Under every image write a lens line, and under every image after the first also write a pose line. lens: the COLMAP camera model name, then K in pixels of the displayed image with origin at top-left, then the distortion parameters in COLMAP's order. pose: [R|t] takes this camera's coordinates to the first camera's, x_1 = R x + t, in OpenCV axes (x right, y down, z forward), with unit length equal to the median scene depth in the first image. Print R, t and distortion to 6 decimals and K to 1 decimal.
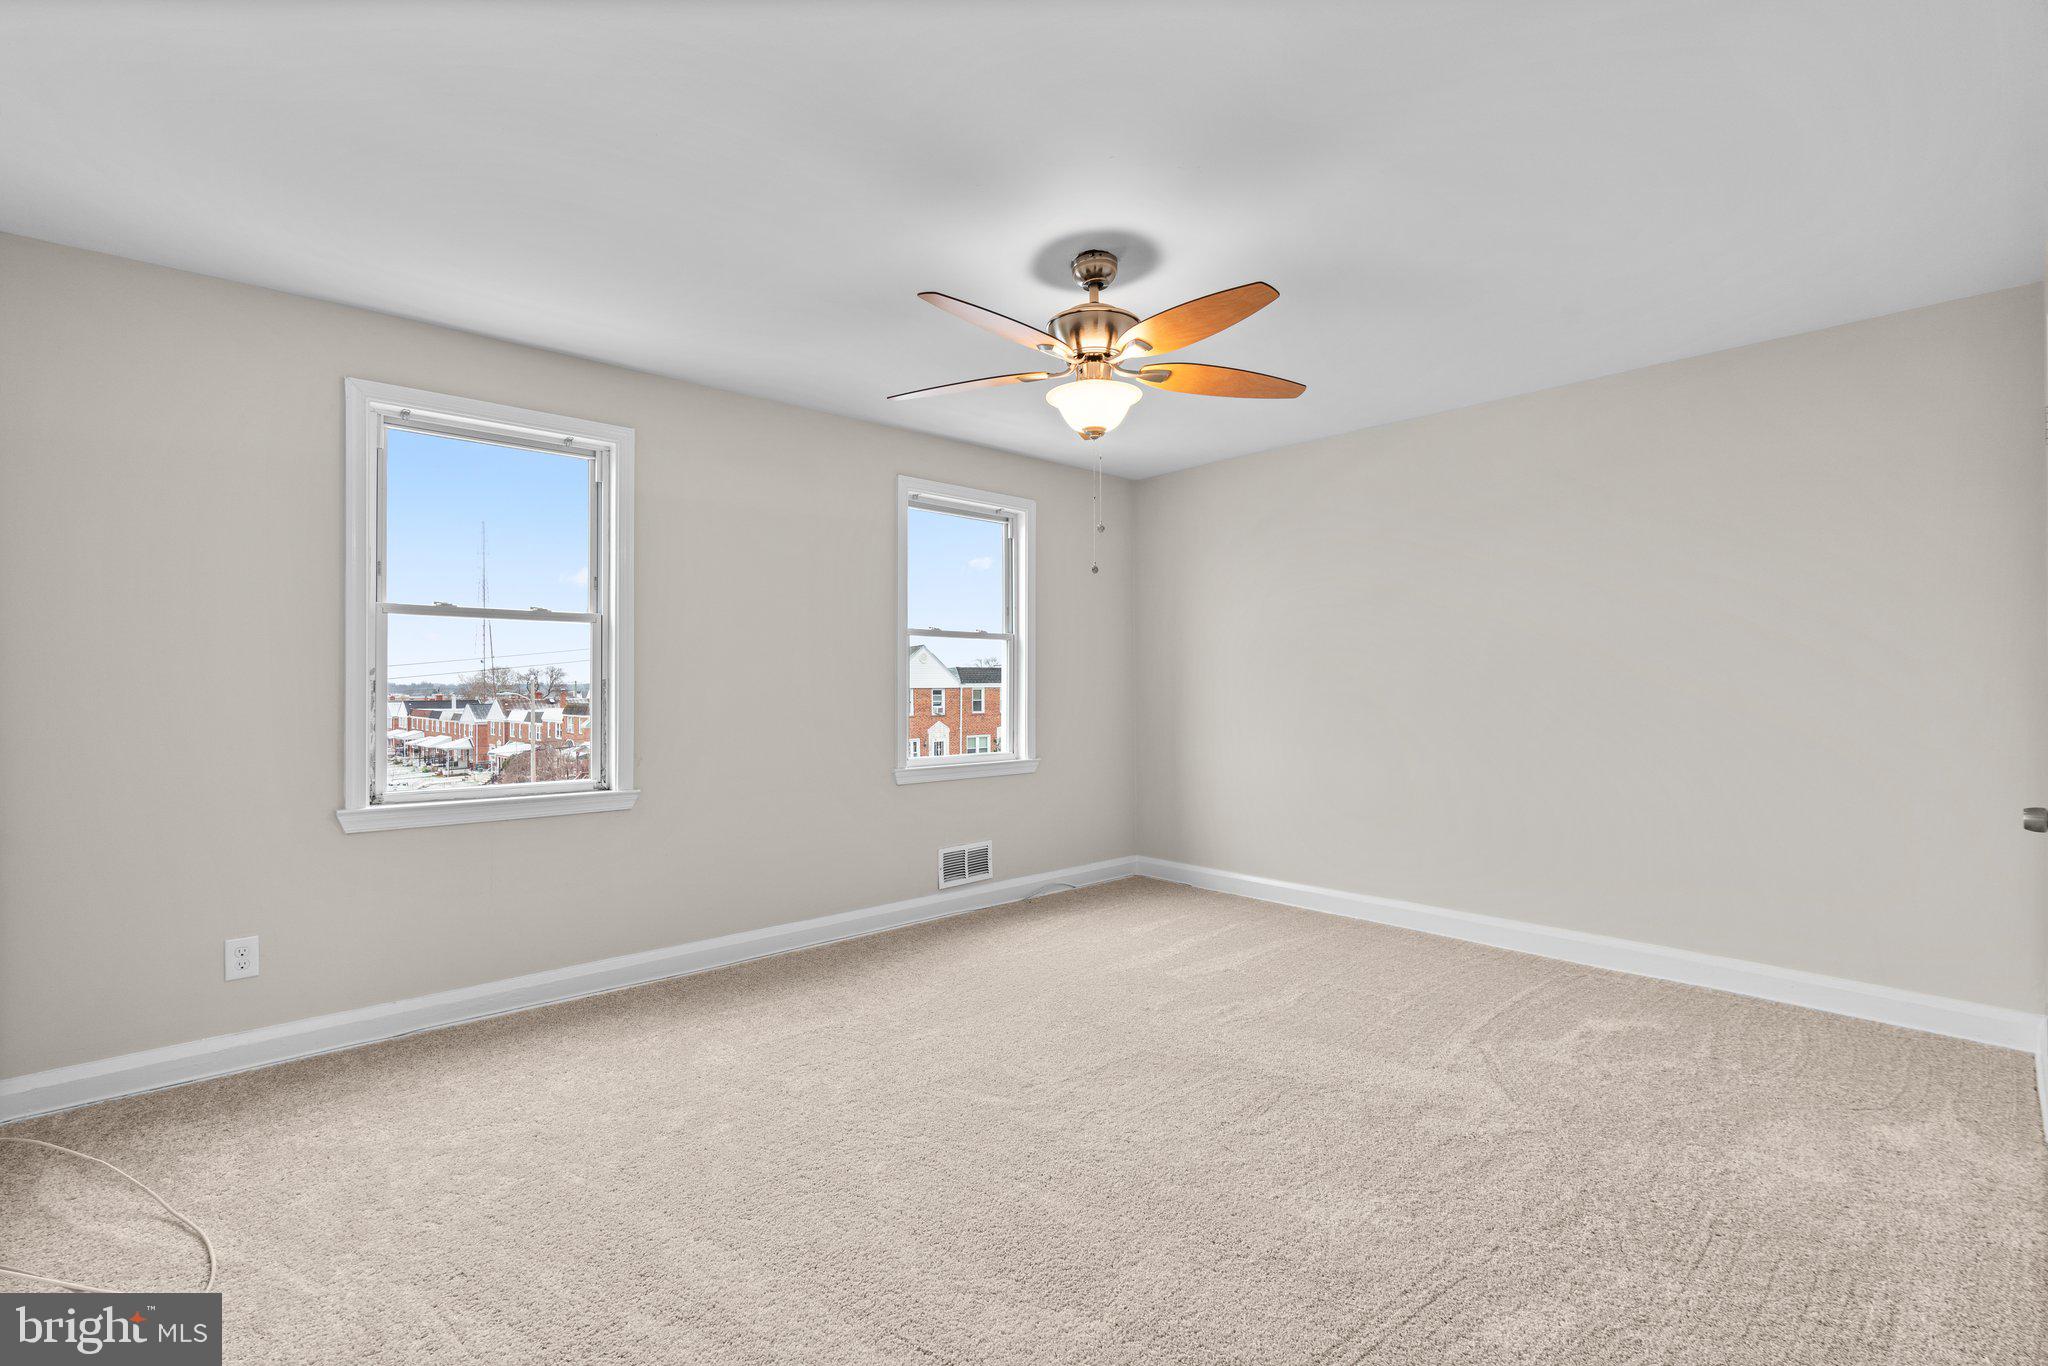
lens RADIAL K [[809.2, 0, 973.8], [0, 809.2, 694.4], [0, 0, 1]] dist [0.003434, 0.000279]
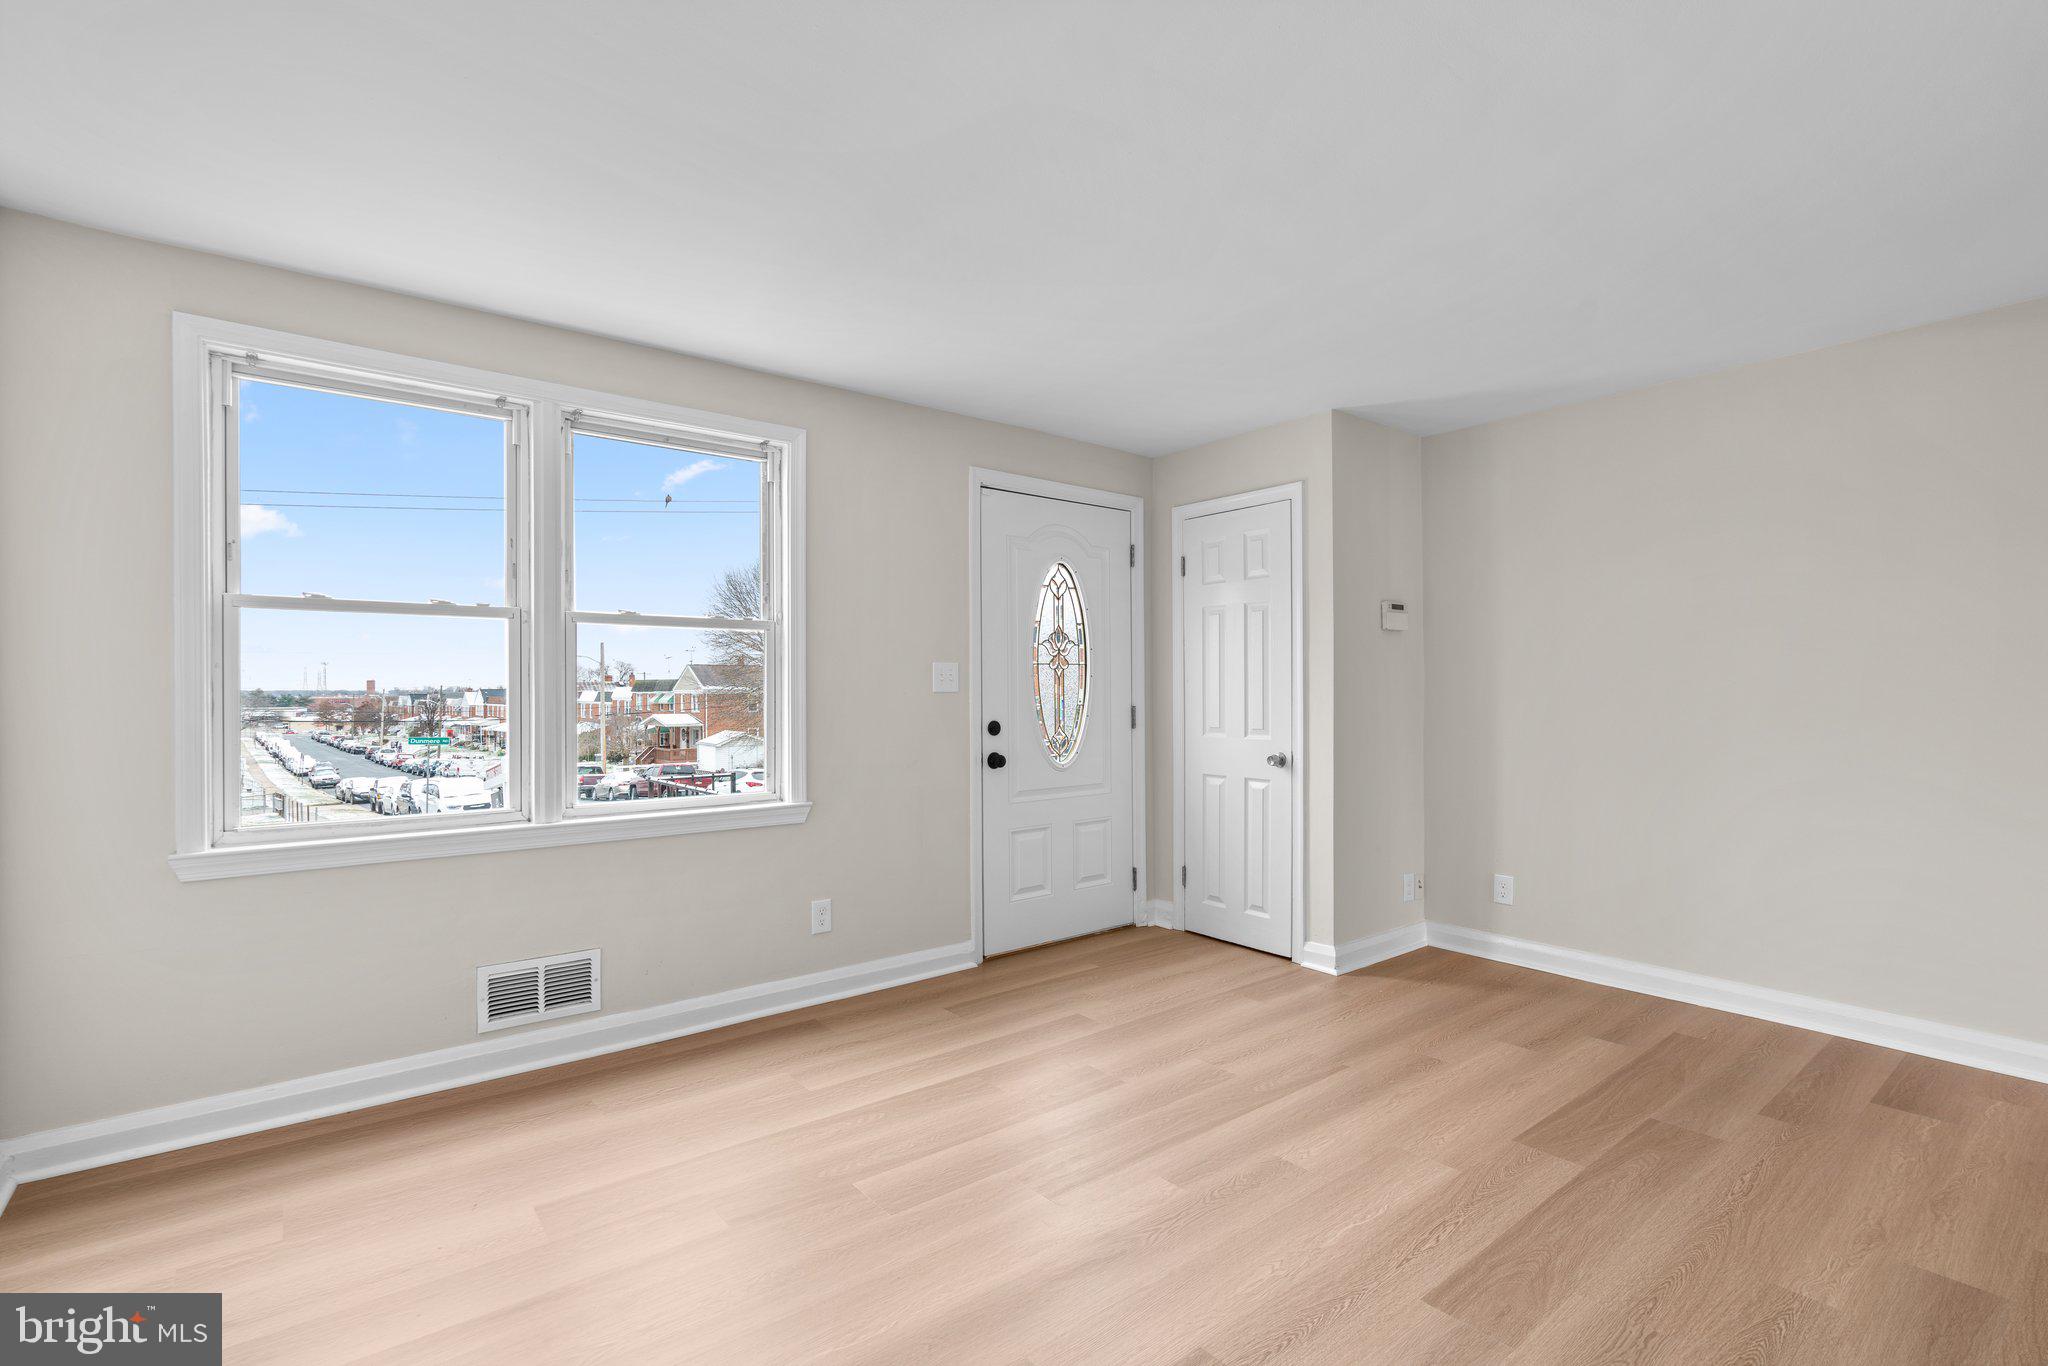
lens RADIAL K [[928.9, 0, 1024.4], [0, 928.9, 694.3], [0, 0, 1]] dist [-0.013444, 0.005747]
pose [[0.999671, 0.002179, -0.025557, 0.366173], [-0.002464, 0.999935, -0.011118, -0.007633], [0.025531, 0.011177, 0.999612, 0.299290]]
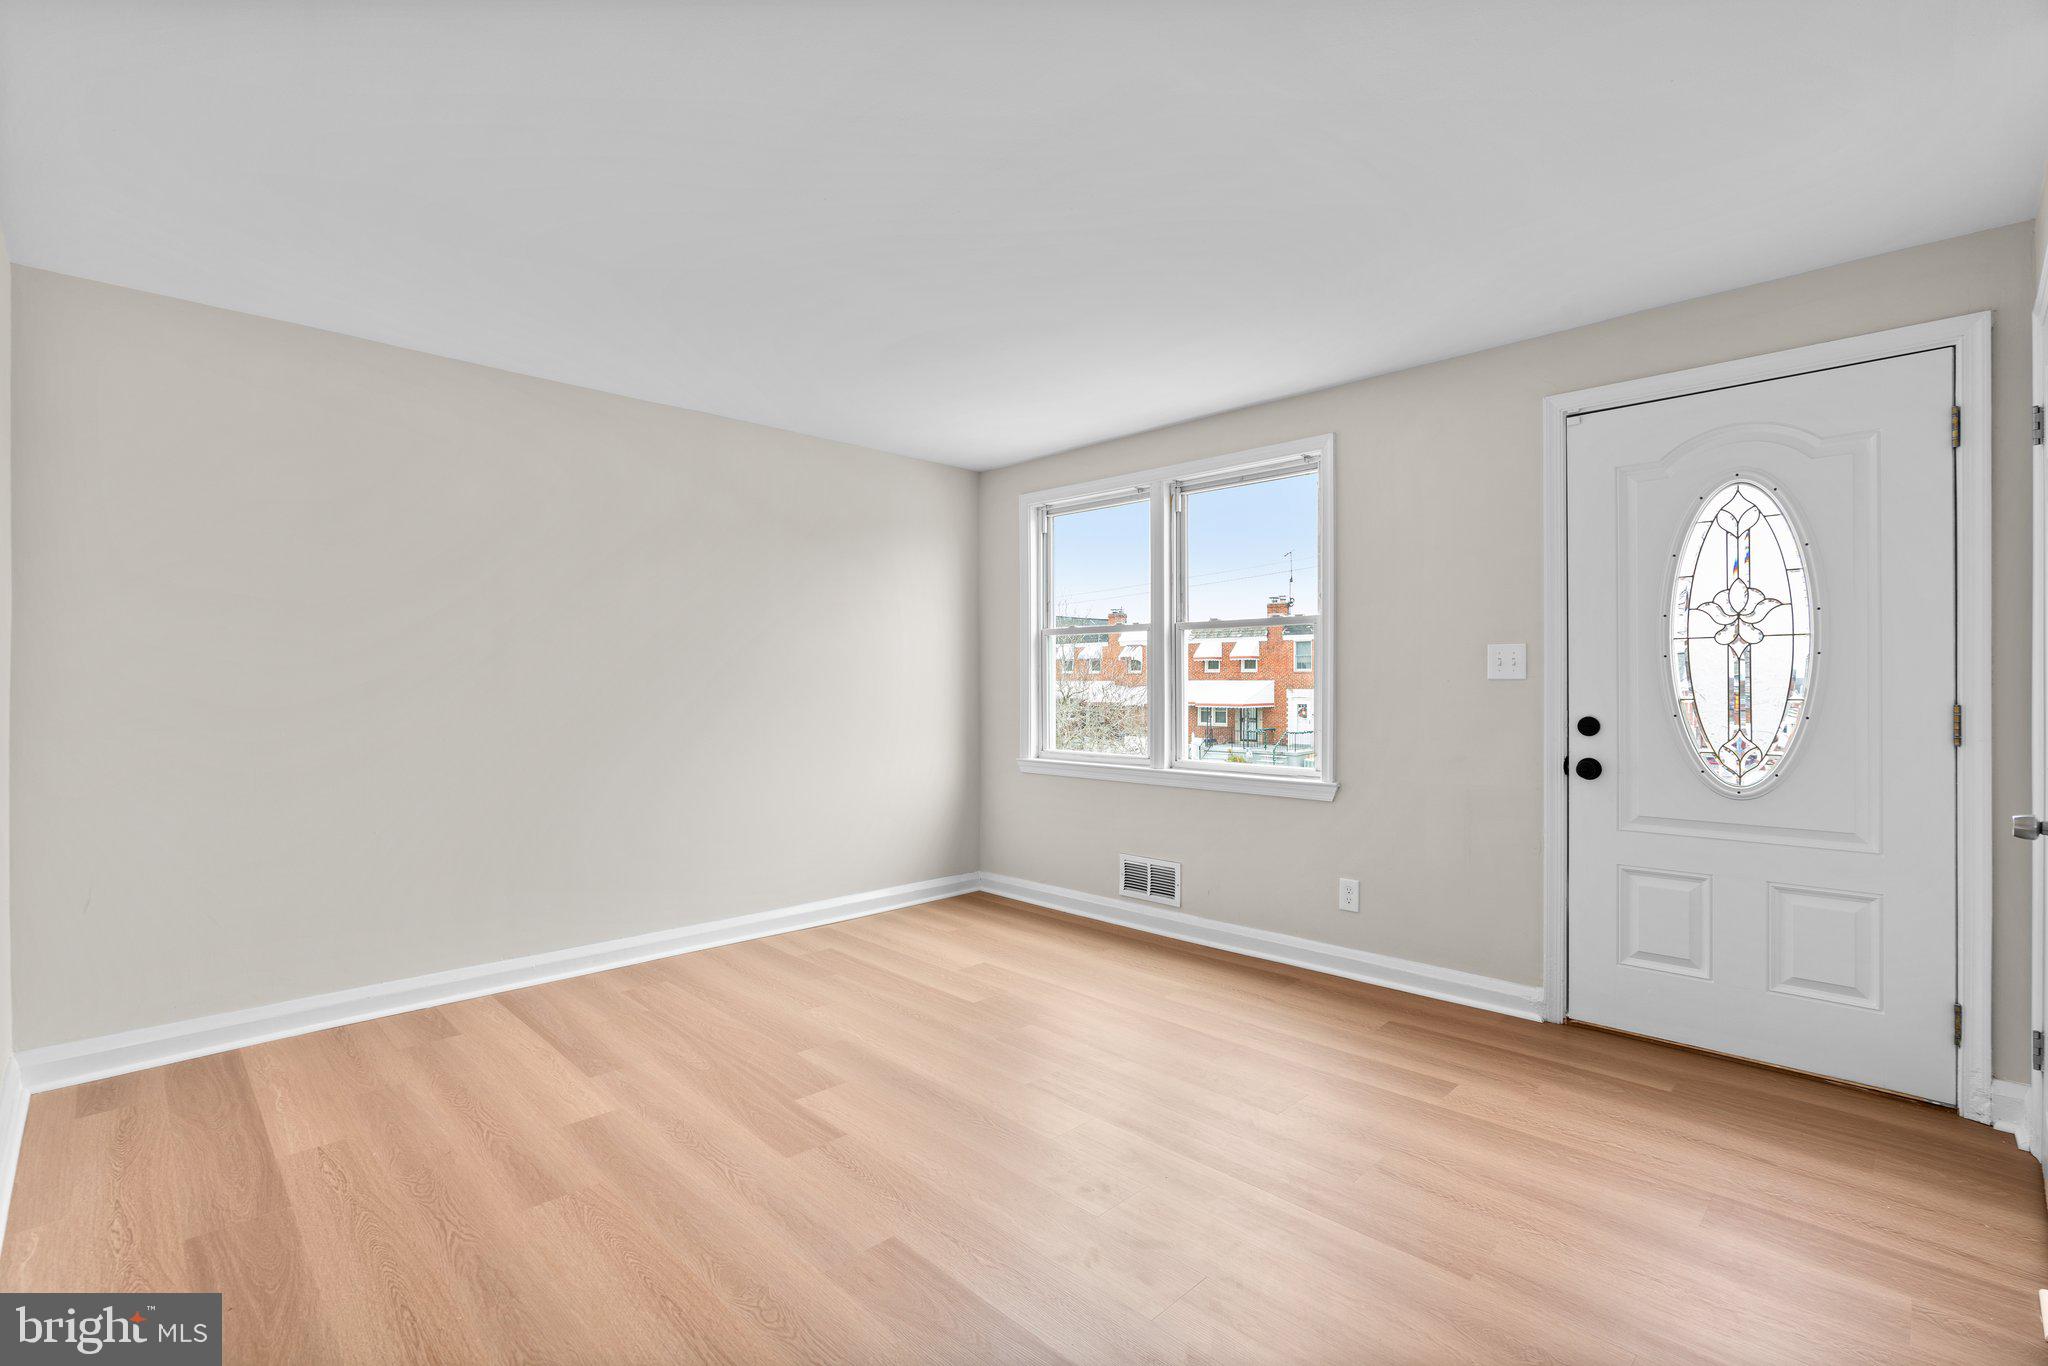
lens RADIAL K [[928.9, 0, 1016.1], [0, 928.9, 681.7], [0, 0, 1]] dist [-0.013444, 0.005747]
pose [[0.081007, 0.005950, -0.996696, 0.996492], [-0.012116, 0.999914, 0.004985, -0.016645], [0.996640, 0.011673, 0.081072, 0.746356]]
